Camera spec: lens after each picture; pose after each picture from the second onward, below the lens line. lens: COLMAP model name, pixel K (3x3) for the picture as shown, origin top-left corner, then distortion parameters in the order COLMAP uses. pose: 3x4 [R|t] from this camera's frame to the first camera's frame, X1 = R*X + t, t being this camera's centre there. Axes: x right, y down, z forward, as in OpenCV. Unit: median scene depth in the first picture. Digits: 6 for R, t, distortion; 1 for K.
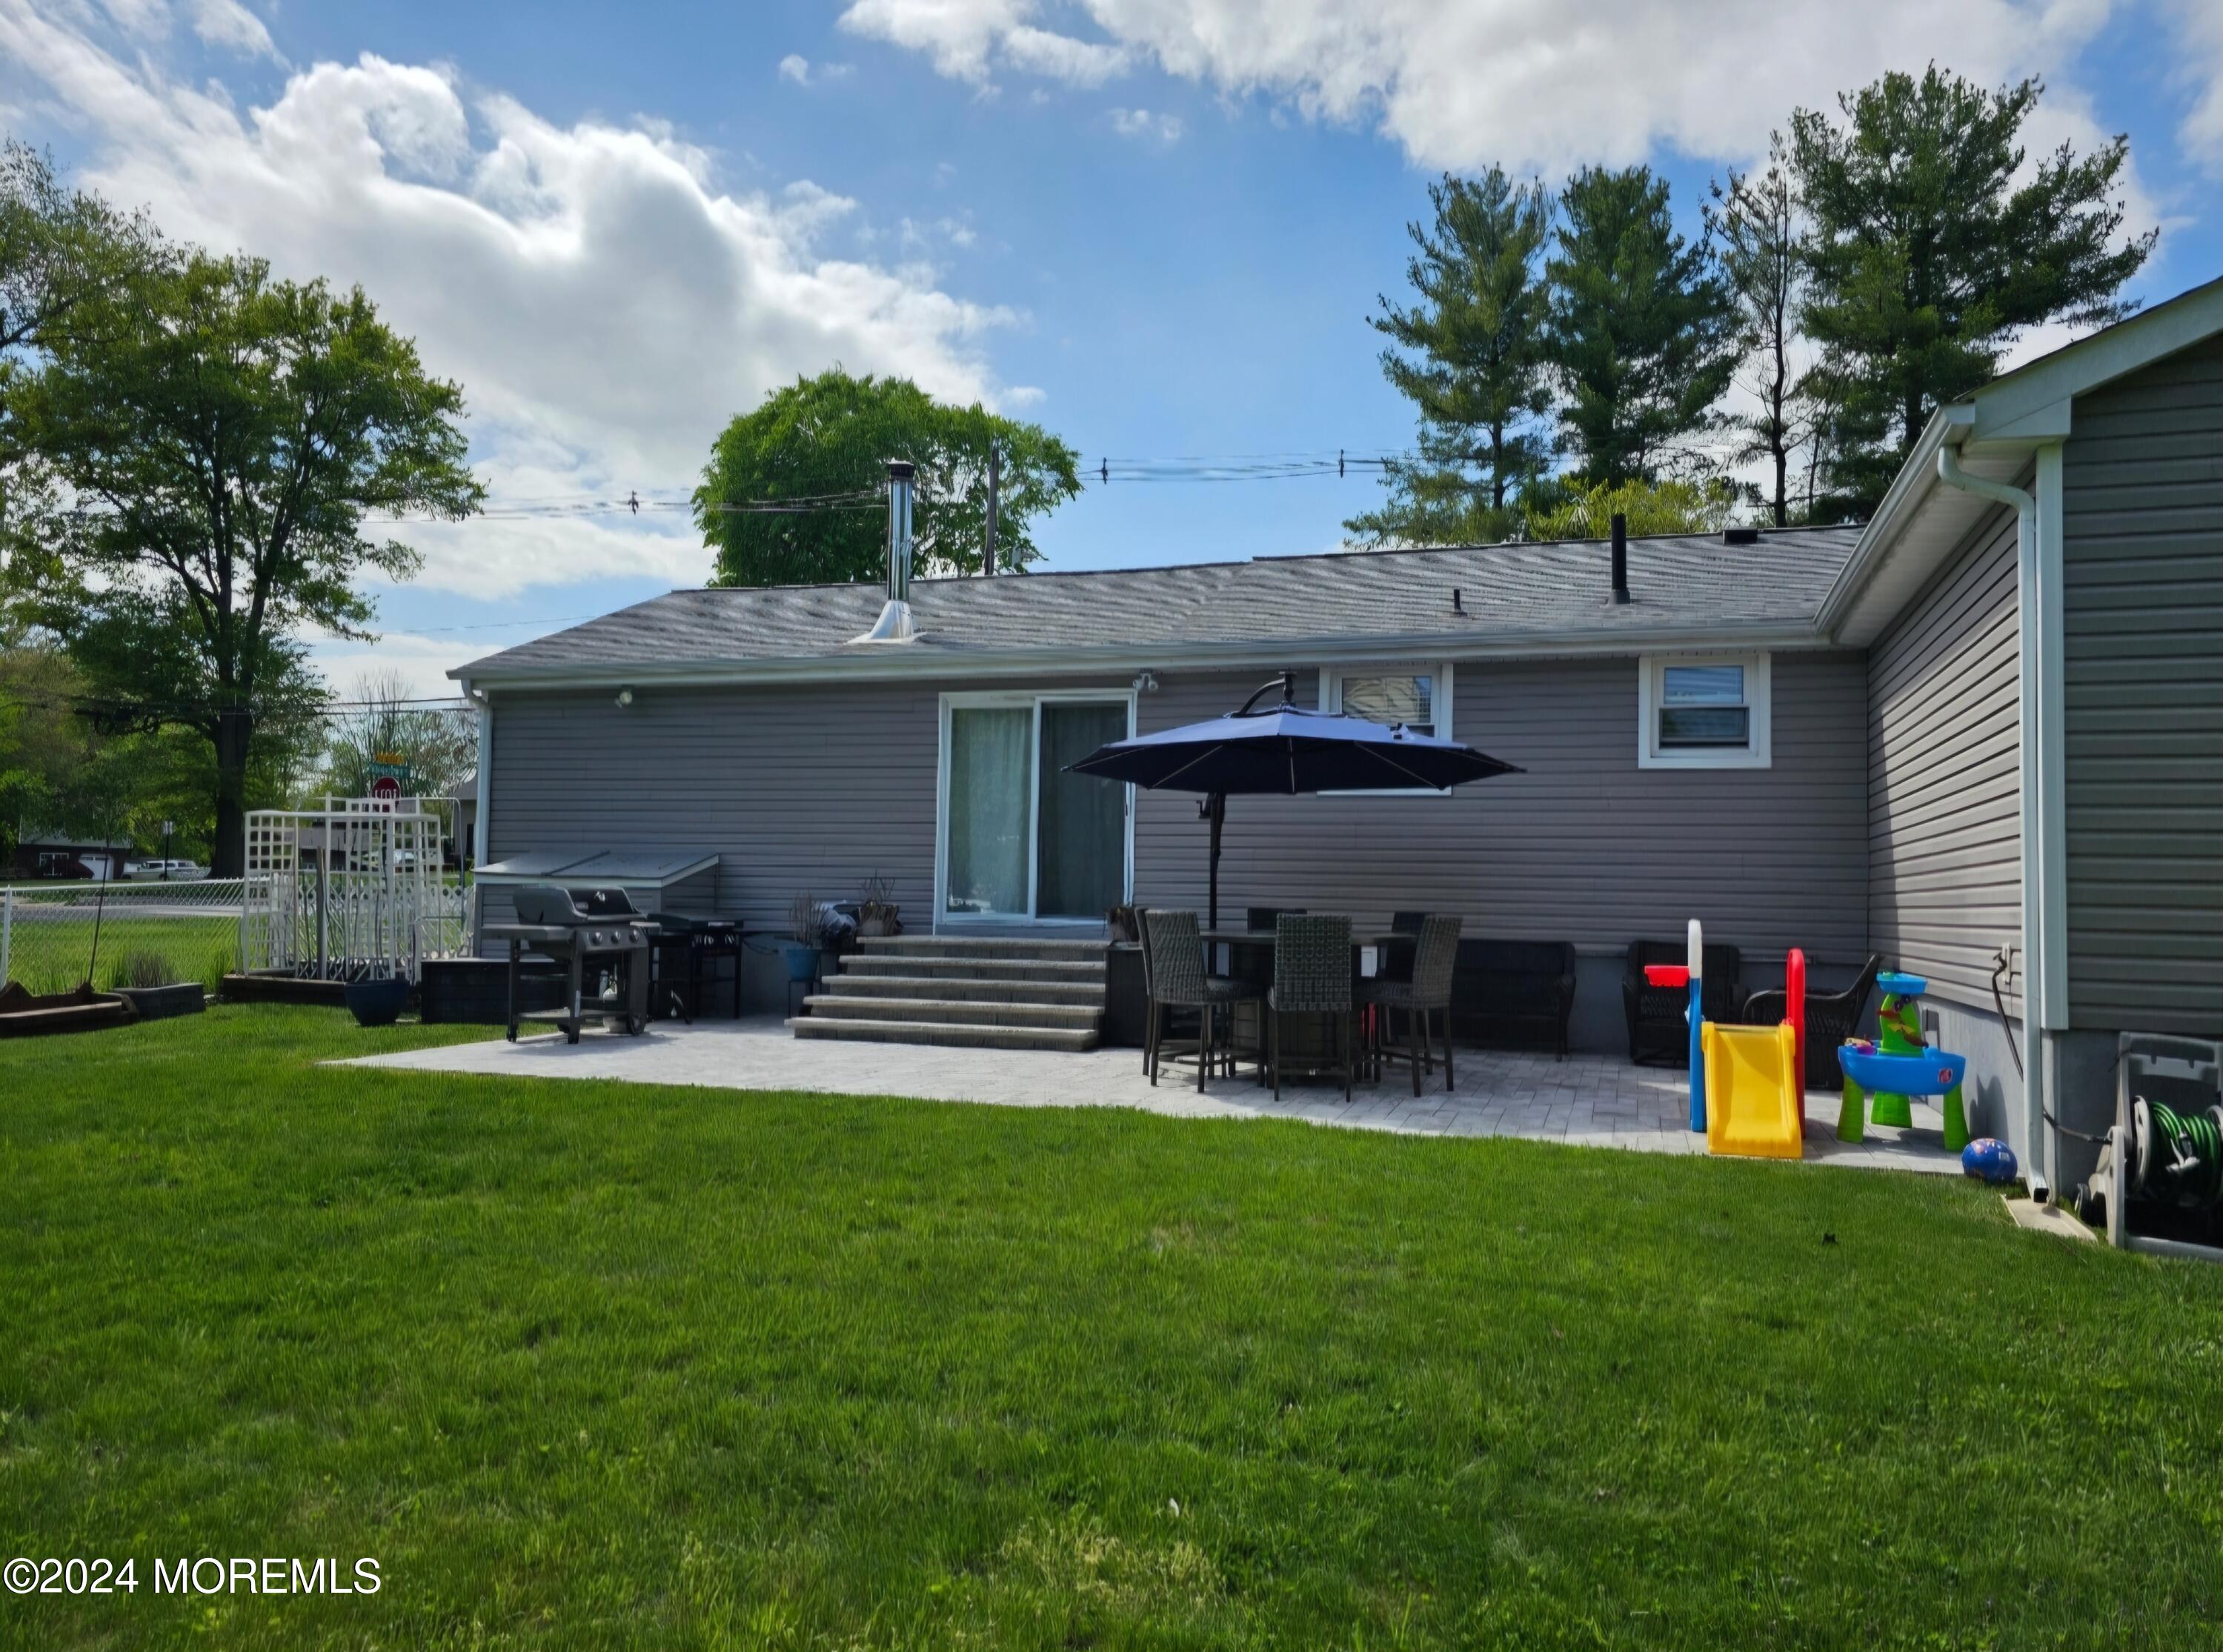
lens RADIAL K [[1511.7, 0, 1107.0], [0, 1511.7, 834.0], [0, 0, 1]] dist [0.068766, -0.062734]
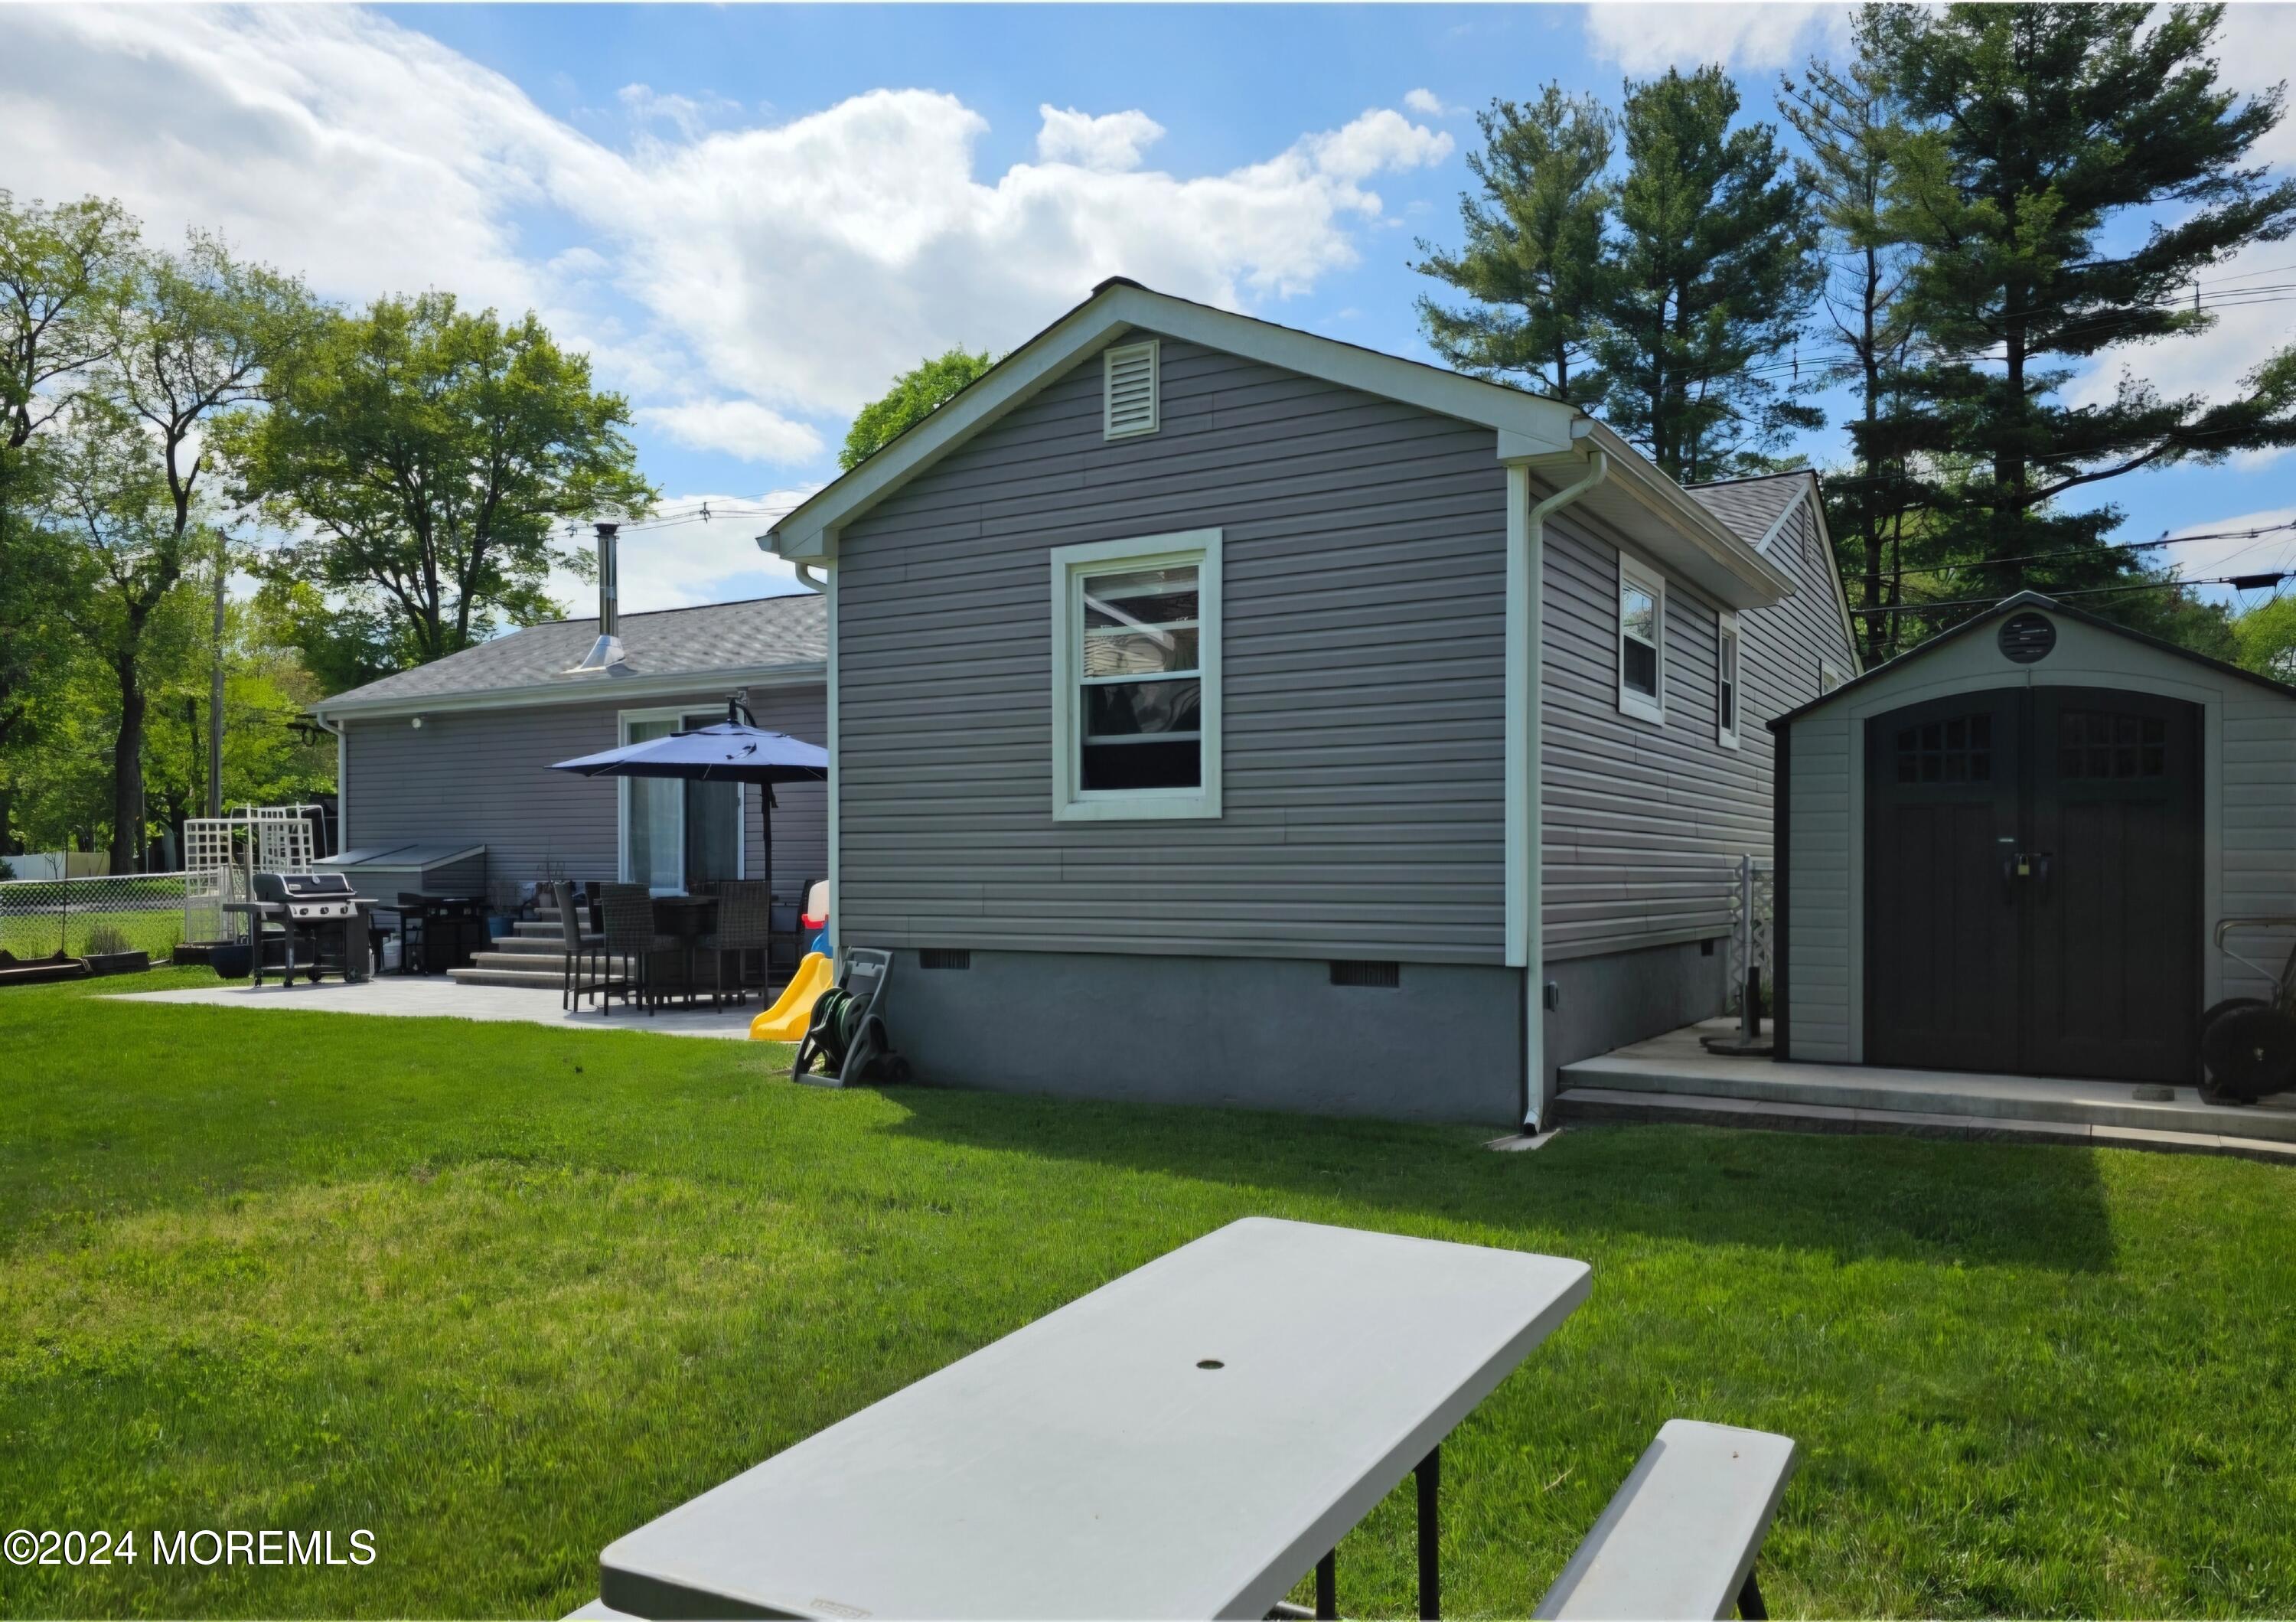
lens RADIAL K [[1654.3, 0, 1076.3], [0, 1654.3, 866.7], [0, 0, 1]] dist [0.072951, -0.063270]
pose [[0.974587, -0.021105, -0.223012, 0.187941], [0.029276, 0.999013, 0.033393, -0.000136], [0.222087, -0.039073, 0.974244, -0.085562]]
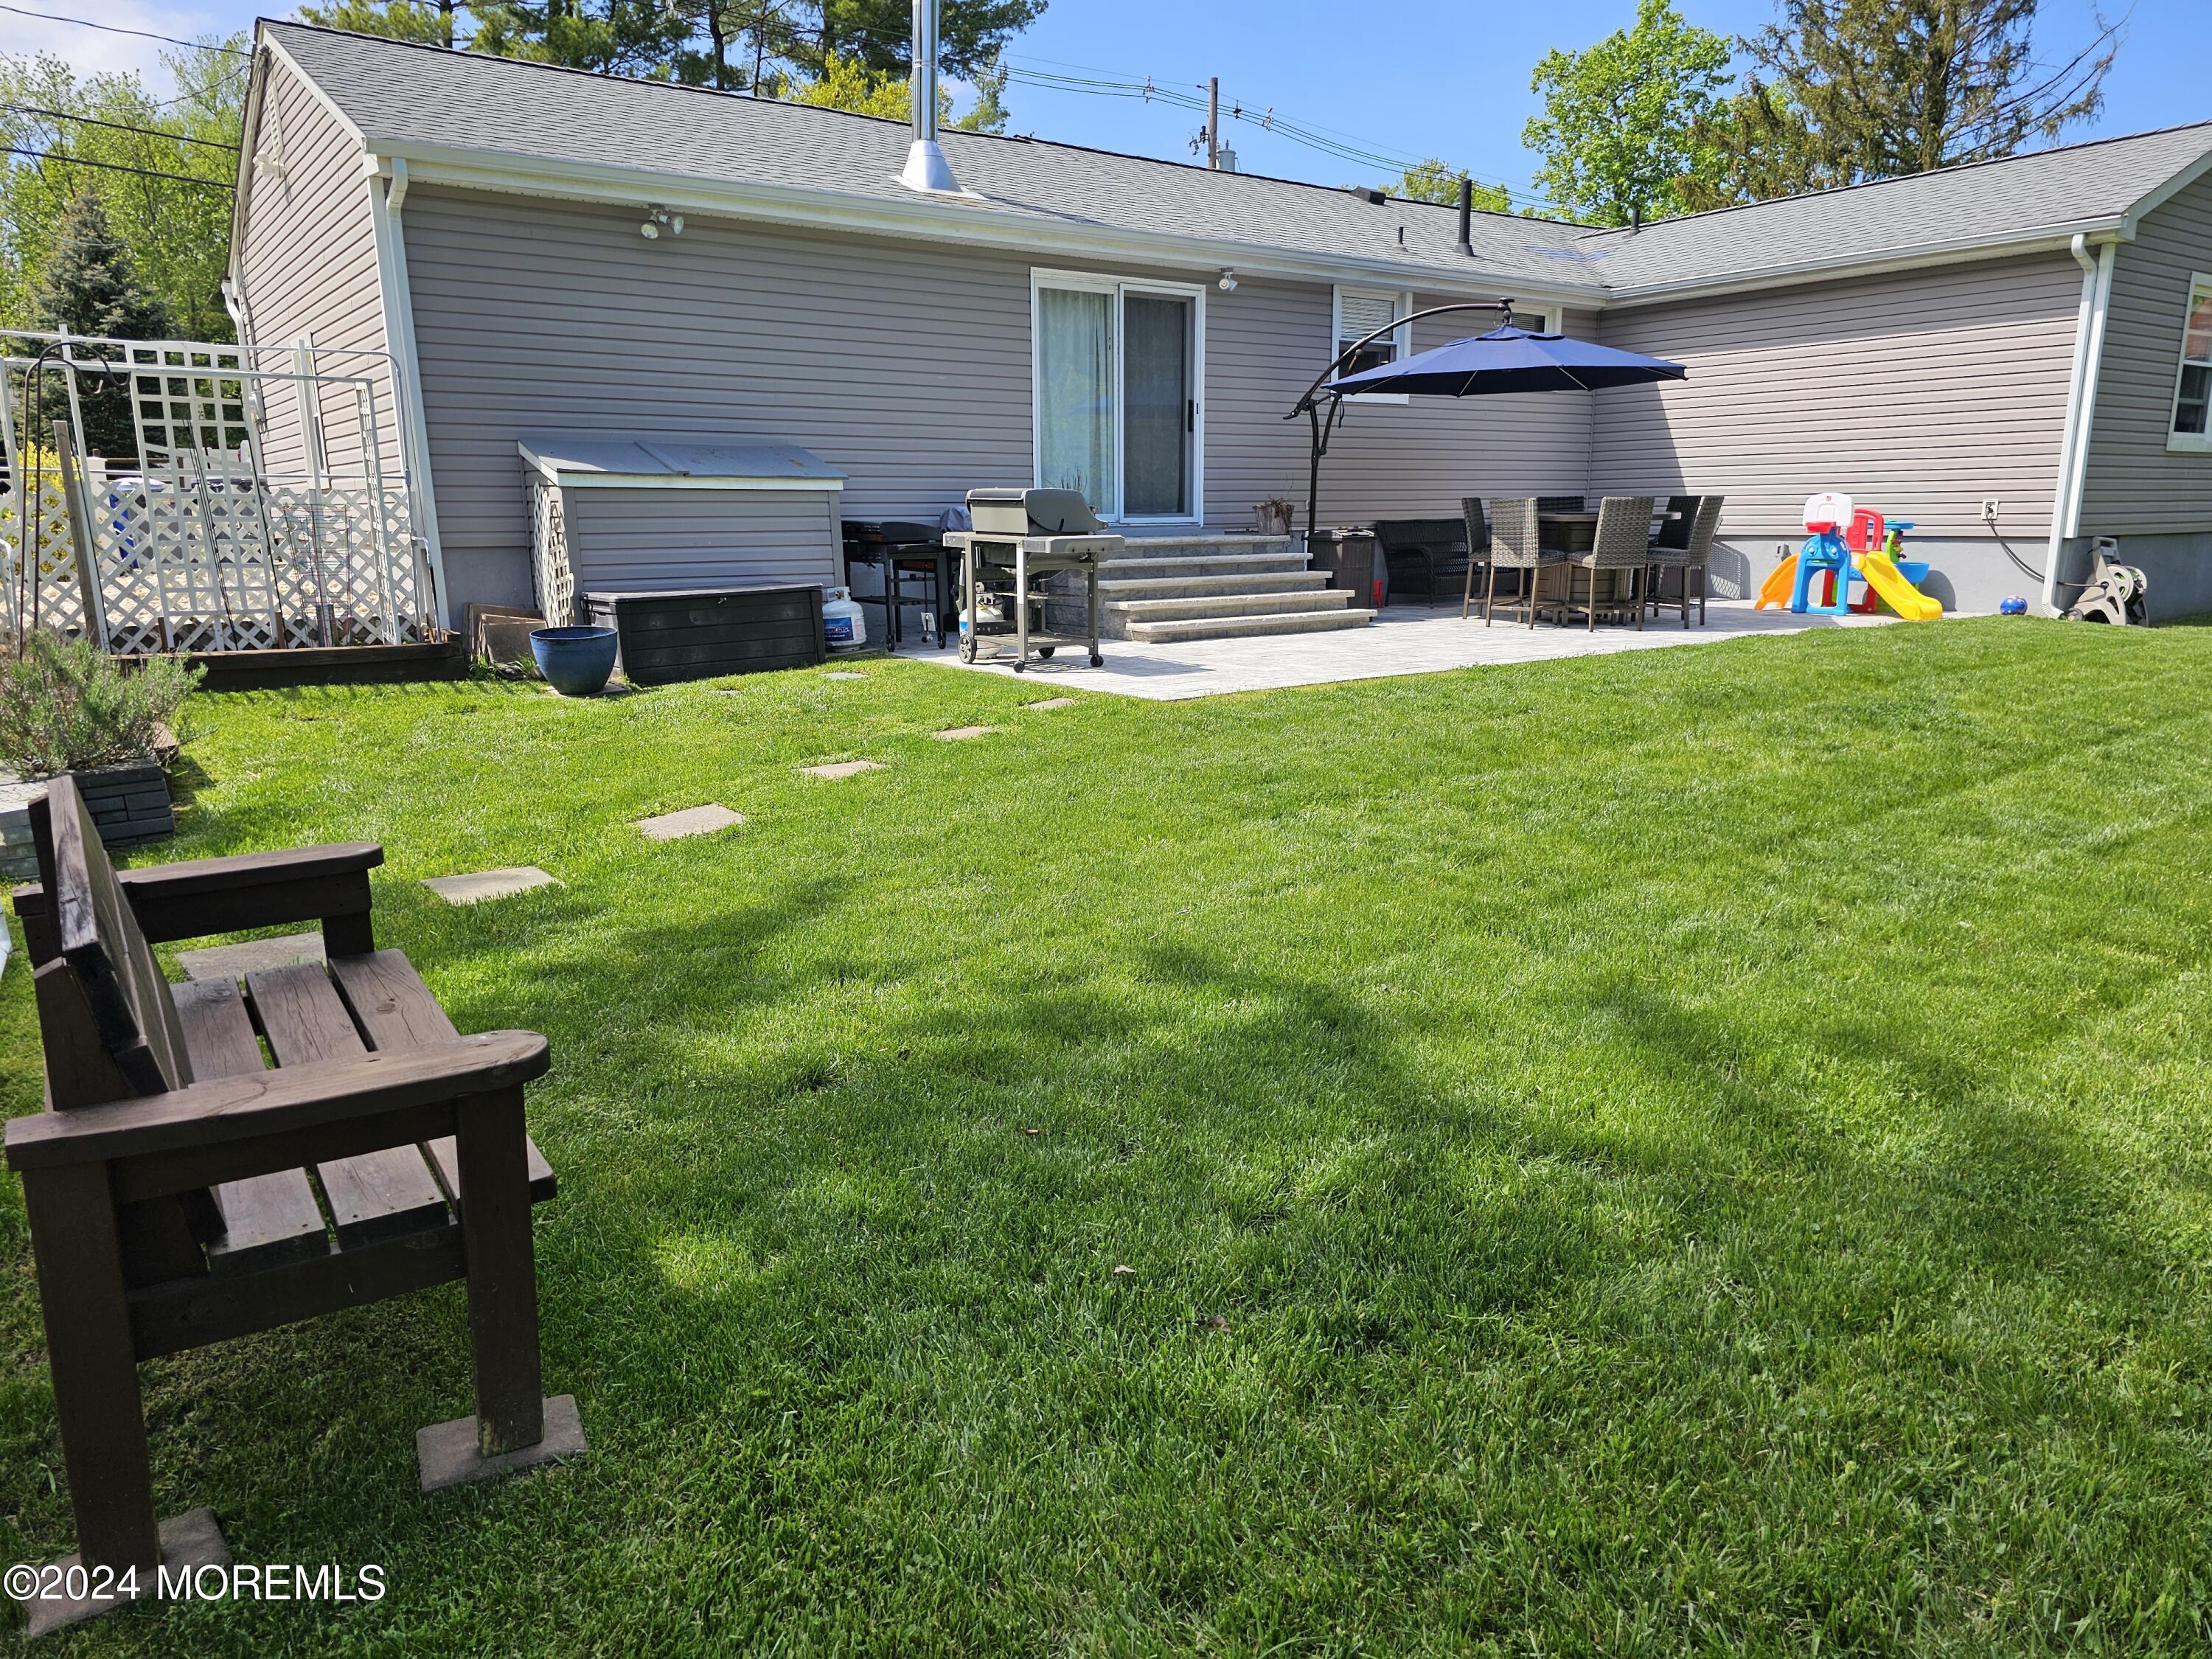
lens RADIAL K [[1498.7, 0, 1103.5], [0, 1498.7, 842.0], [0, 0, 1]] dist [0.058454, -0.051817]
pose [[0.568670, -0.203633, 0.796962, -0.266350], [-0.015865, 0.965977, 0.258140, 0.001826], [-0.822413, -0.159440, 0.546092, 0.123911]]
